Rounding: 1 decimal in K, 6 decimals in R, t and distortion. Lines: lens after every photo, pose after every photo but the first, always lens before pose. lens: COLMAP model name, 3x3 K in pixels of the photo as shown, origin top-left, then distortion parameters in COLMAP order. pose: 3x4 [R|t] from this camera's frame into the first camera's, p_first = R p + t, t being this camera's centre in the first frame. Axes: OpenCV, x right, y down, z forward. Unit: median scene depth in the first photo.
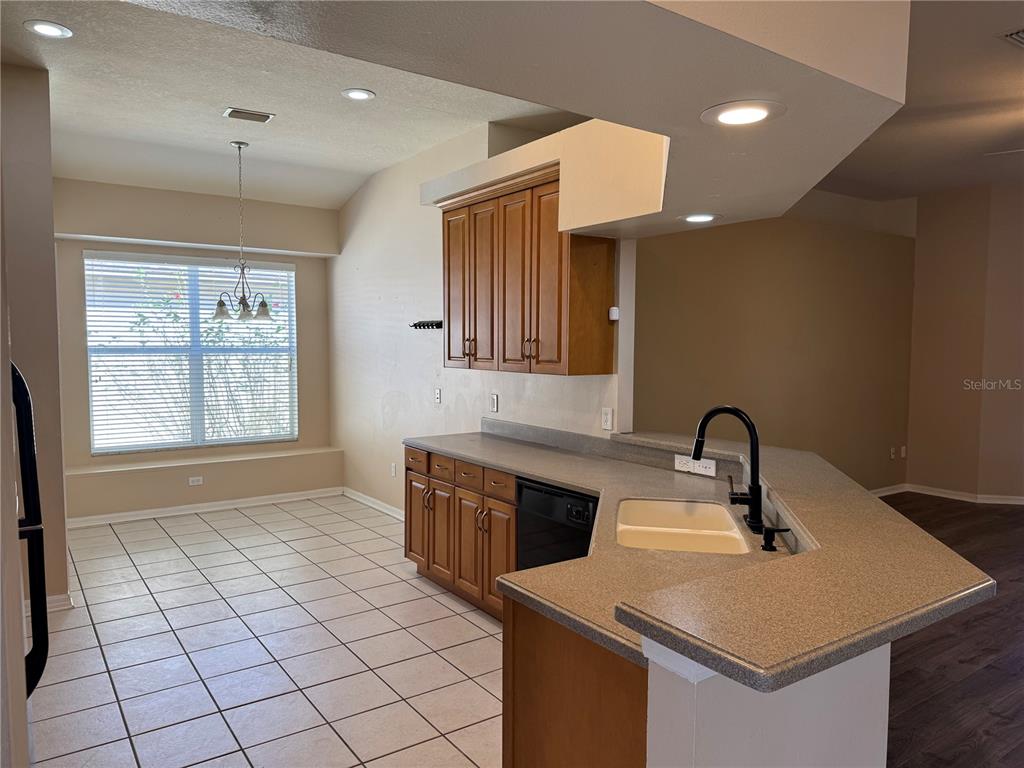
lens RADIAL K [[716.4, 0, 507.6], [0, 716.4, 395.2], [0, 0, 1]] dist [0.105081, -0.117561]
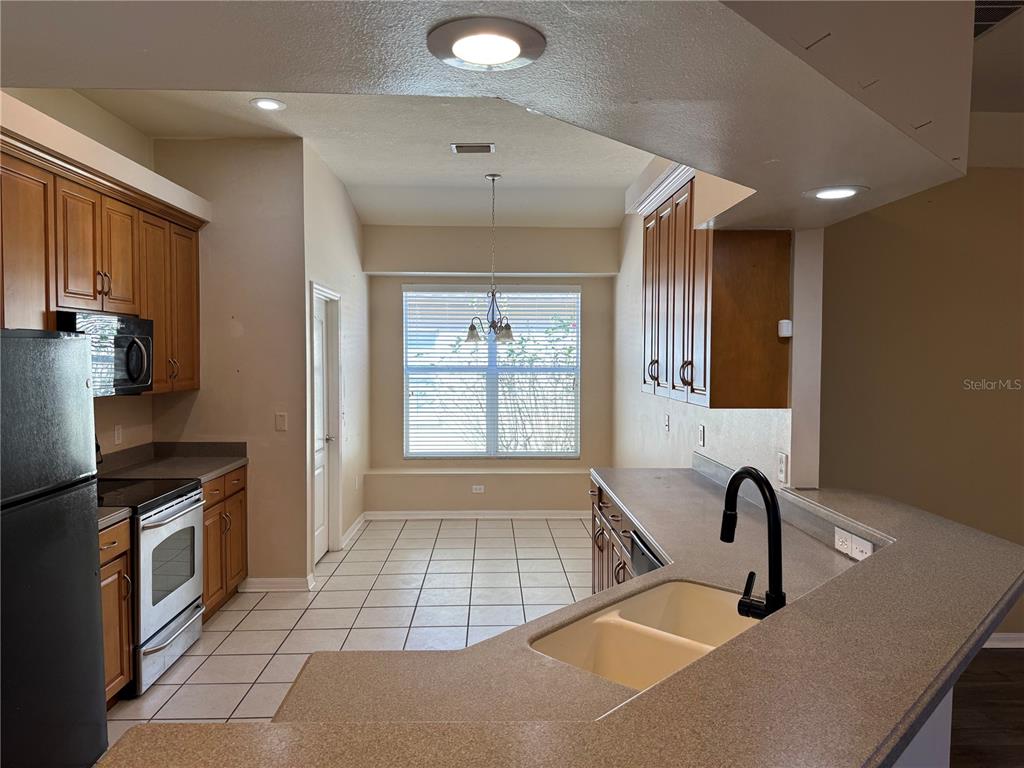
lens RADIAL K [[712.1, 0, 515.6], [0, 712.1, 386.8], [0, 0, 1]] dist [0.130344, -0.231697]
pose [[0.837953, 0.023370, -0.545241, 0.238725], [-0.042208, 0.998865, -0.022054, -0.017302], [0.544107, 0.041494, 0.837989, 0.156480]]
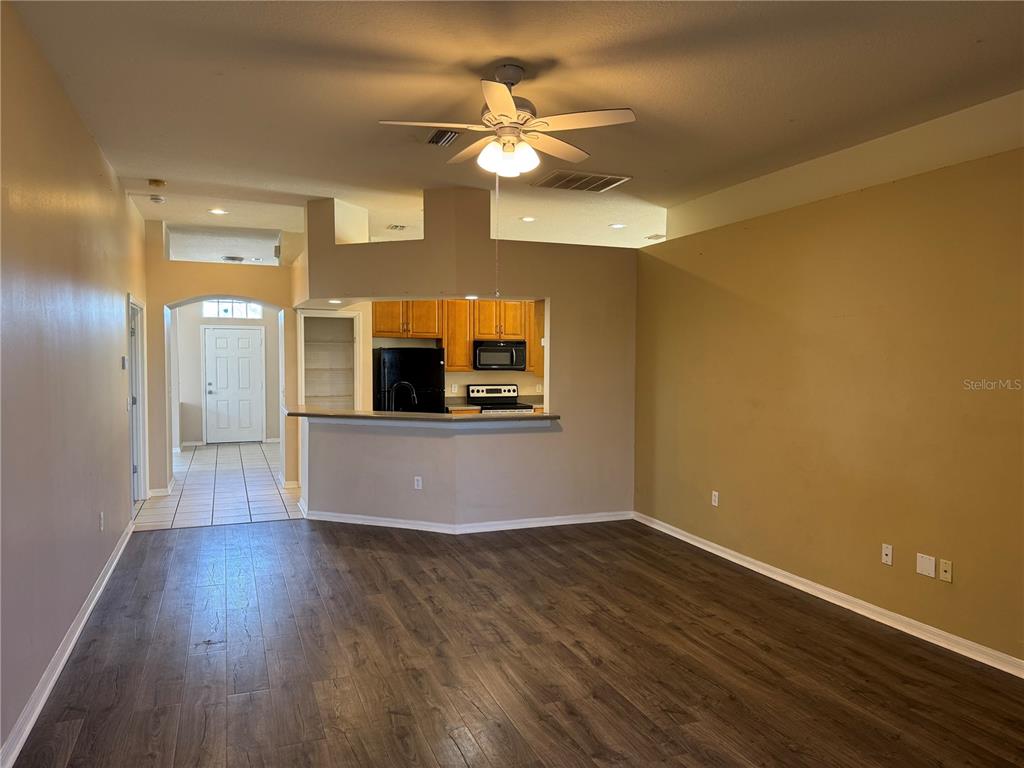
lens RADIAL K [[716.4, 0, 507.6], [0, 716.4, 395.2], [0, 0, 1]] dist [0.105081, -0.117561]
pose [[-0.246032, 0.047767, -0.968084, 1.248850], [-0.078600, 0.994512, 0.069047, -0.066760], [0.966070, 0.093079, -0.240927, 0.914574]]
